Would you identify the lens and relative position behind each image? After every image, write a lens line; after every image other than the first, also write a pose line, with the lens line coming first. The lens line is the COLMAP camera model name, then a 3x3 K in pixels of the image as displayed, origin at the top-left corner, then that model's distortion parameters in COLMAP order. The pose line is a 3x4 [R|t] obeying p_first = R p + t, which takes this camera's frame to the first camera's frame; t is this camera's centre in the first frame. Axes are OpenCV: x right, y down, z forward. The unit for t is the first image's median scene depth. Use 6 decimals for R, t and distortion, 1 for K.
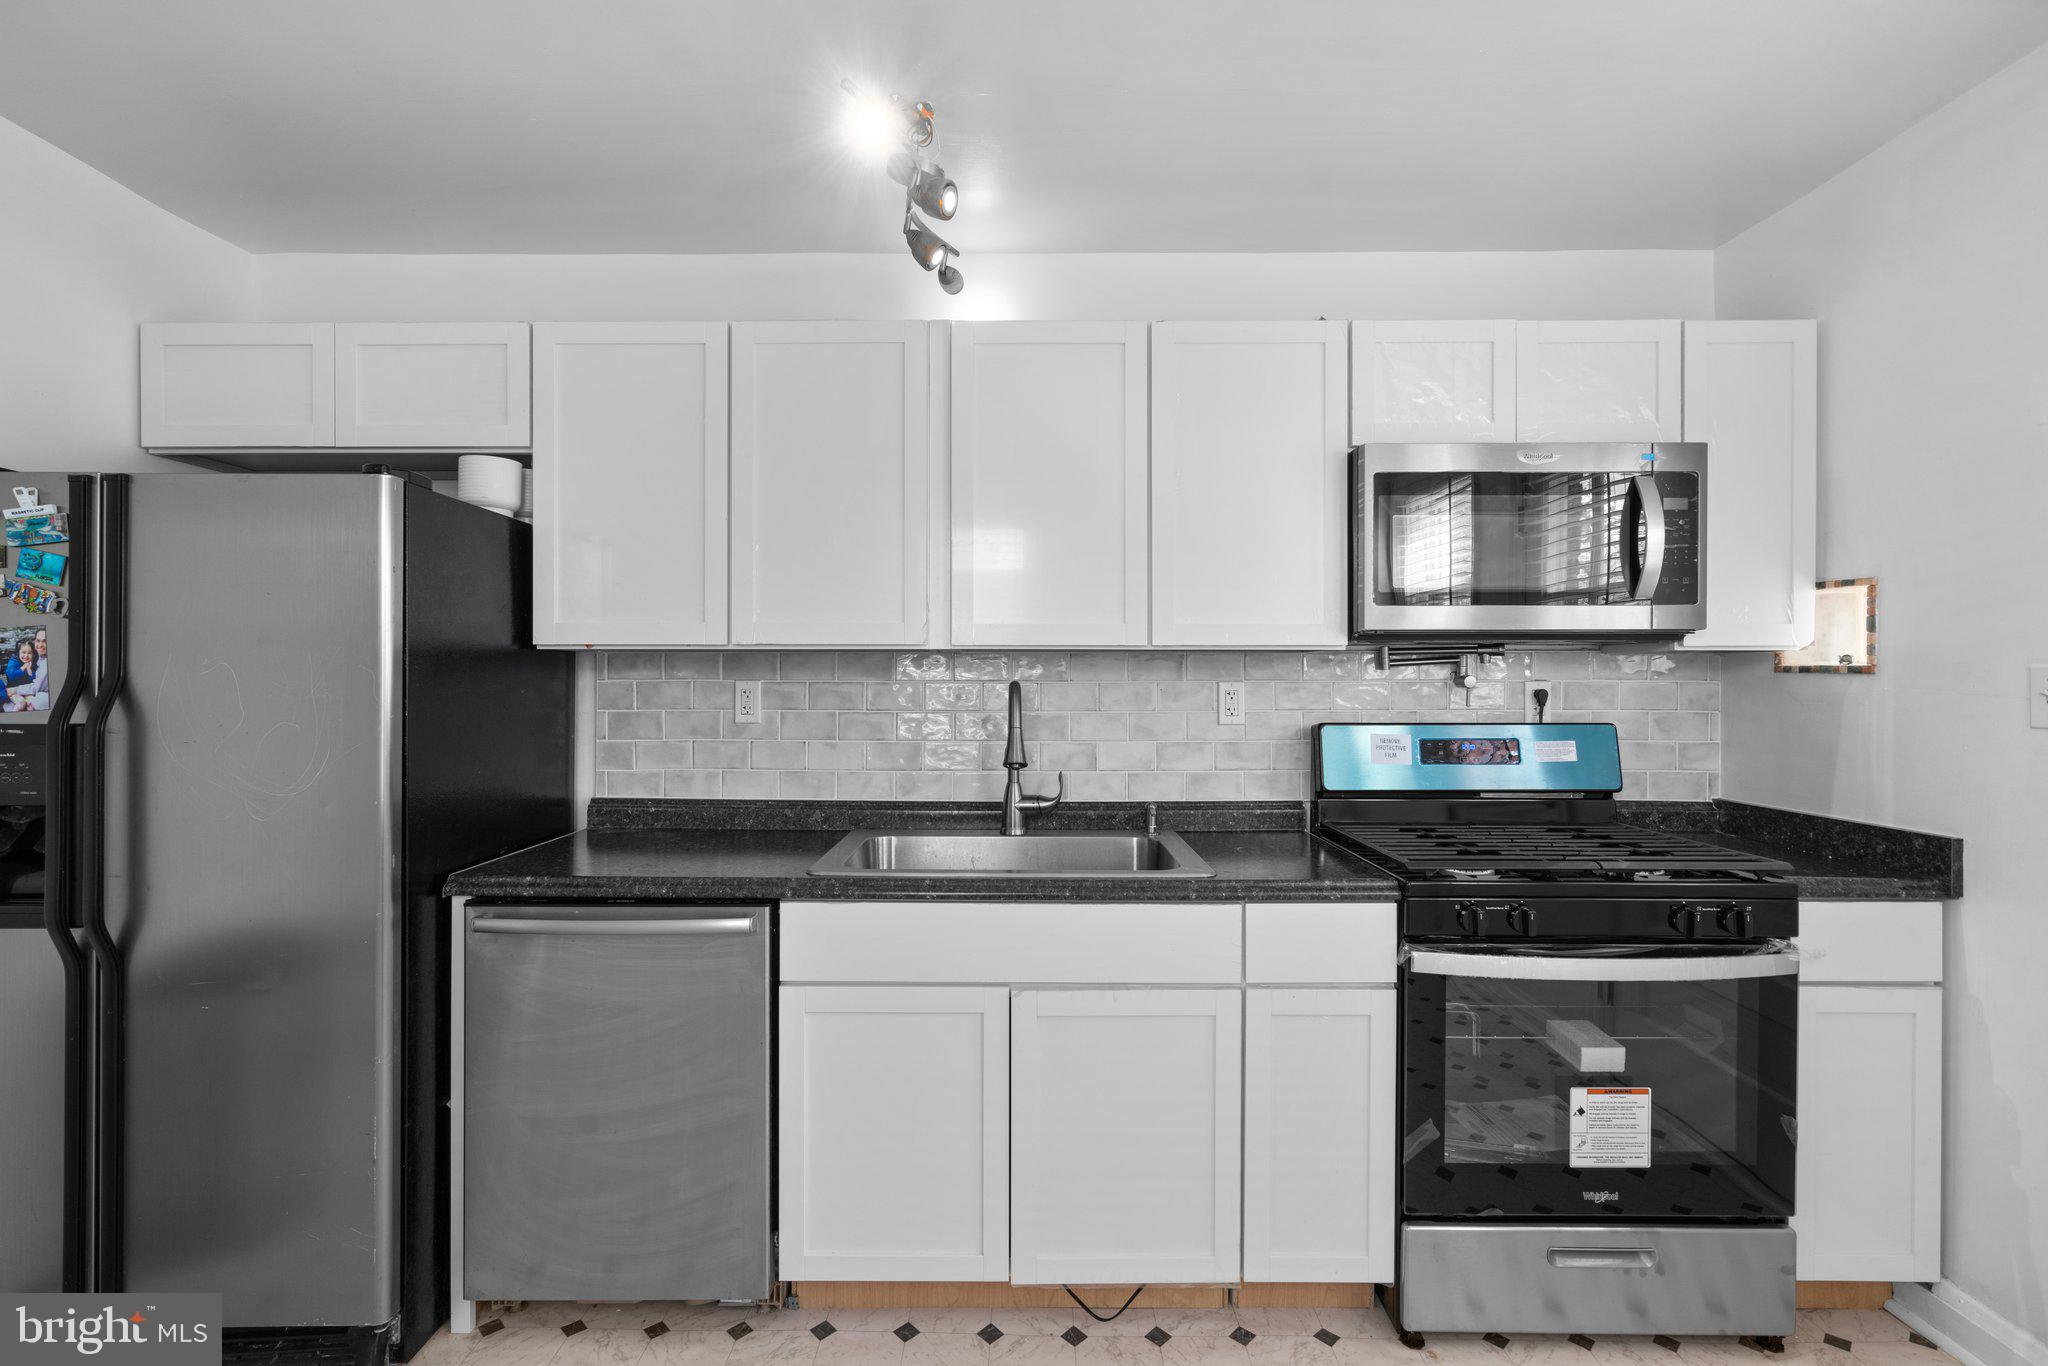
lens RADIAL K [[935.5, 0, 1024.7], [0, 935.5, 684.8], [0, 0, 1]] dist [-0.009072, 0.004095]
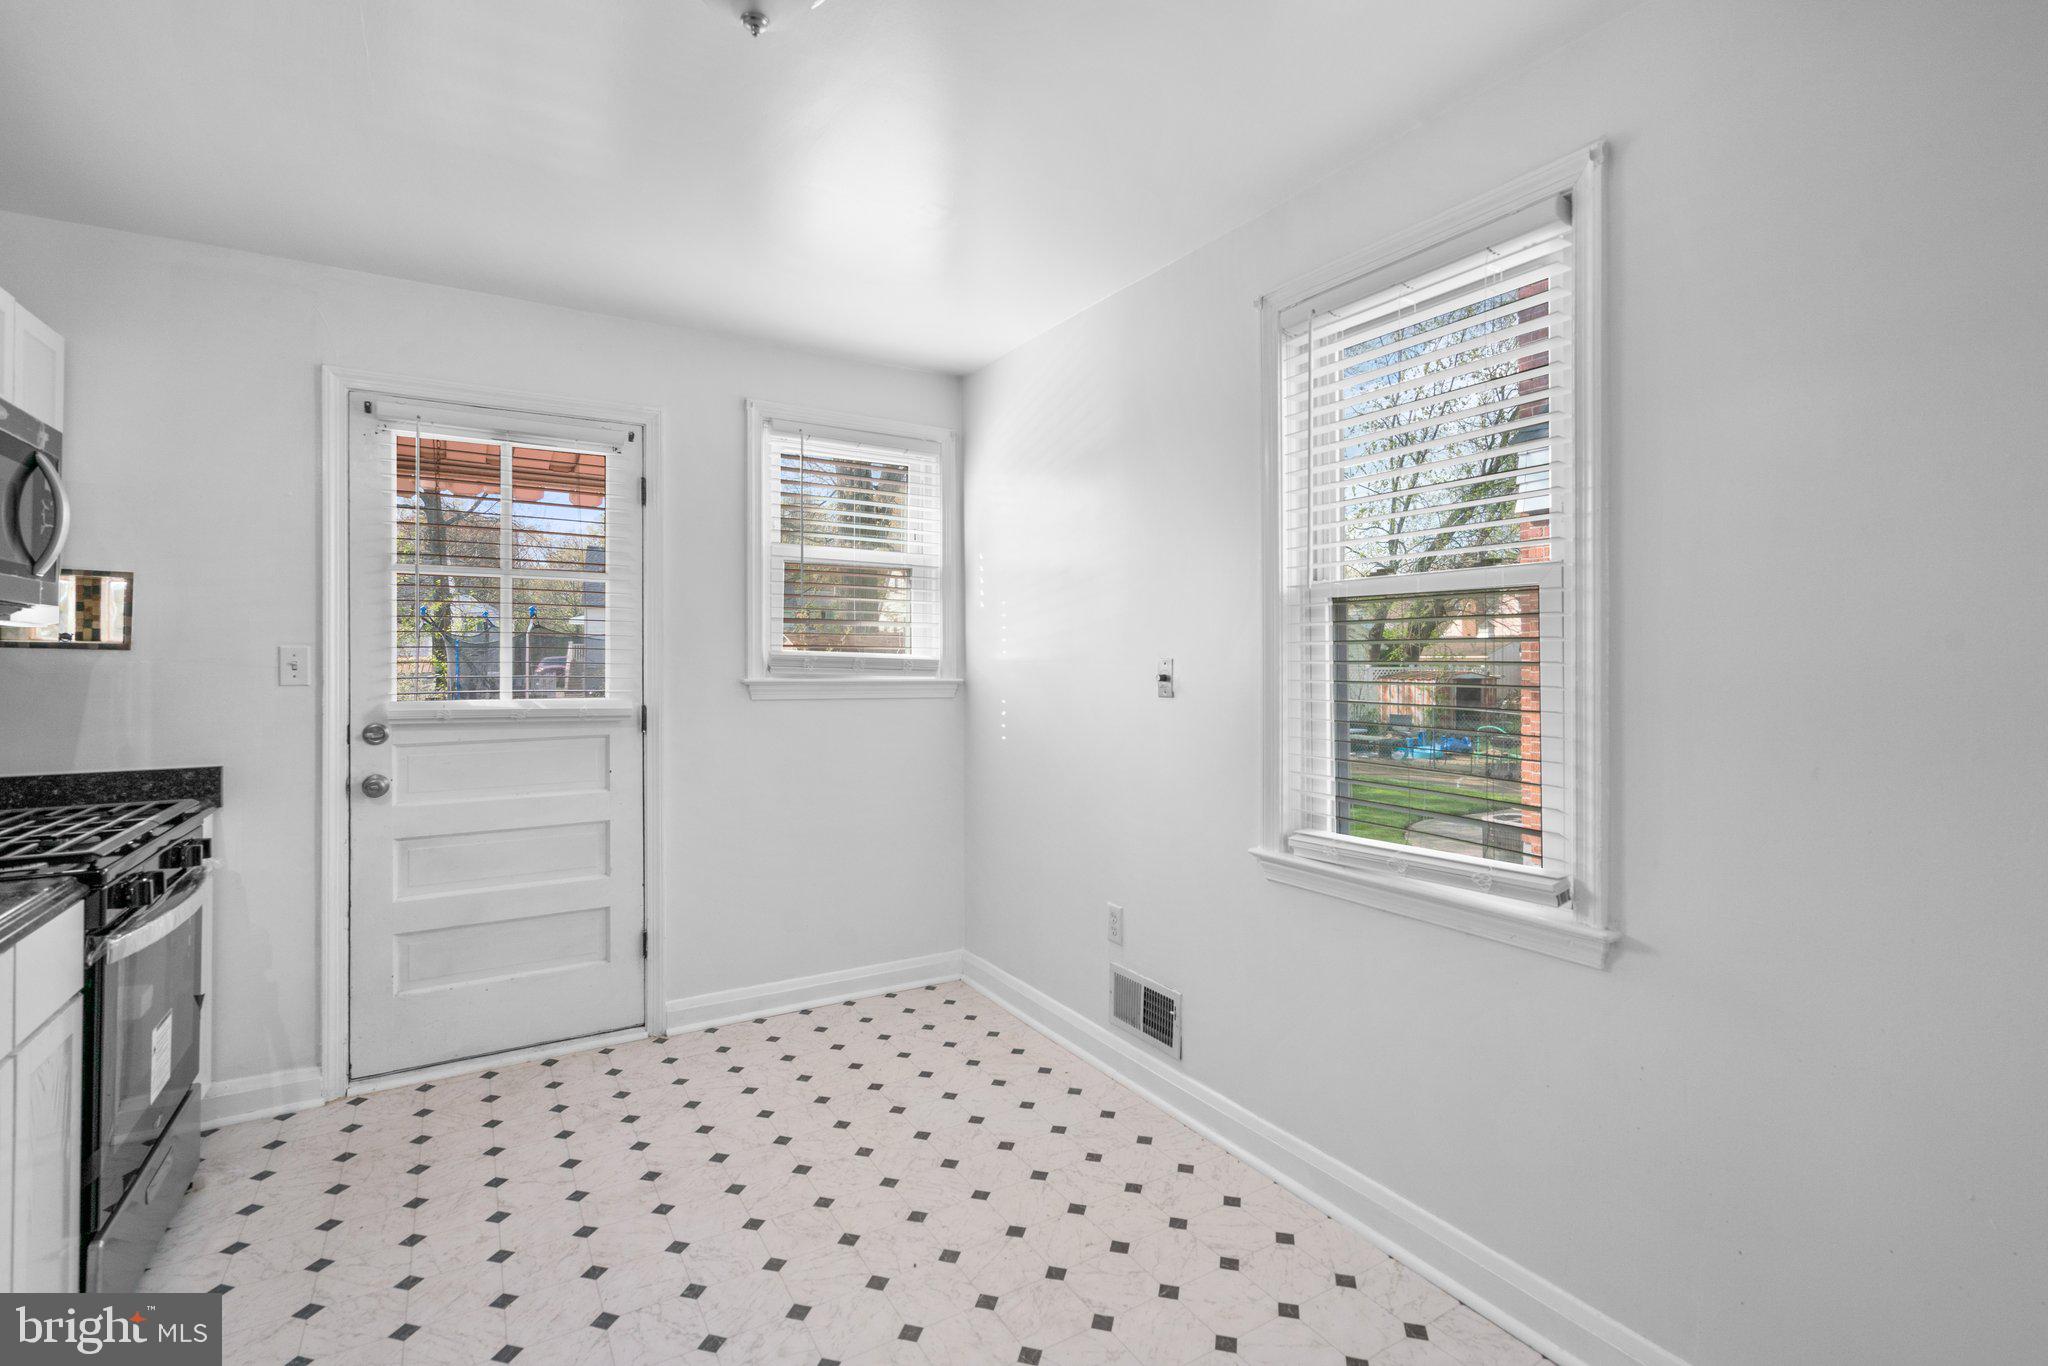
lens RADIAL K [[935.5, 0, 1021.5], [0, 935.5, 655.5], [0, 0, 1]] dist [-0.009072, 0.004095]
pose [[-0.525543, 0.001273, 0.850766, -0.820518], [-0.001710, 0.999995, -0.002553, -0.003309], [-0.850765, -0.002796, -0.525538, 0.675078]]
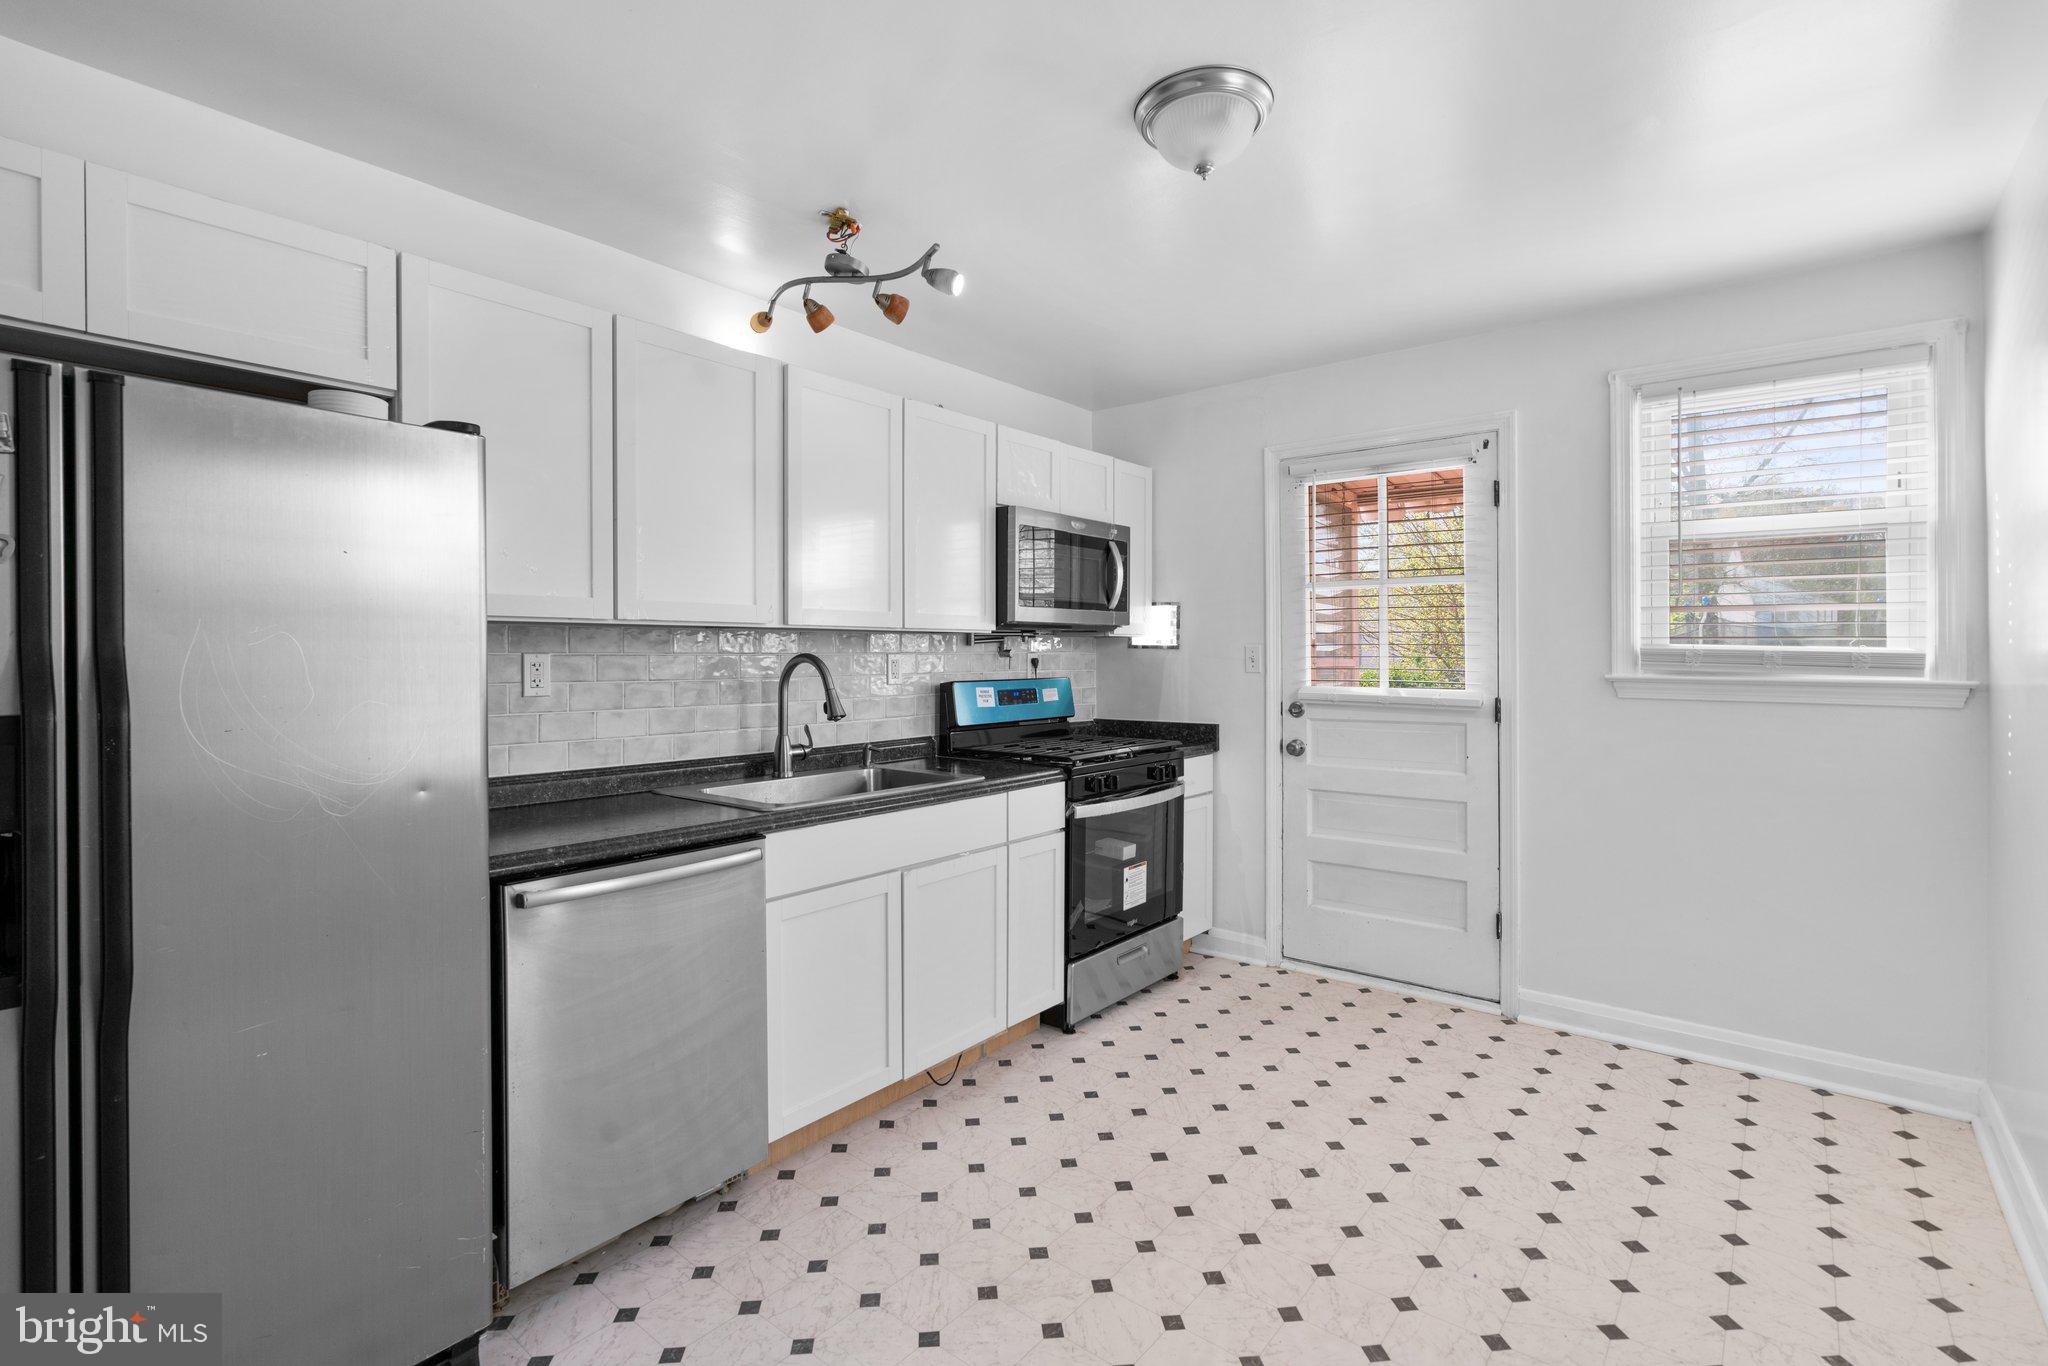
lens RADIAL K [[935.5, 0, 1023.9], [0, 935.5, 663.1], [0, 0, 1]] dist [-0.009072, 0.004095]
pose [[0.625917, -0.009438, 0.779833, -0.963171], [0.003013, 0.999949, 0.009683, -0.002611], [-0.779884, -0.003711, 0.625913, -0.025275]]
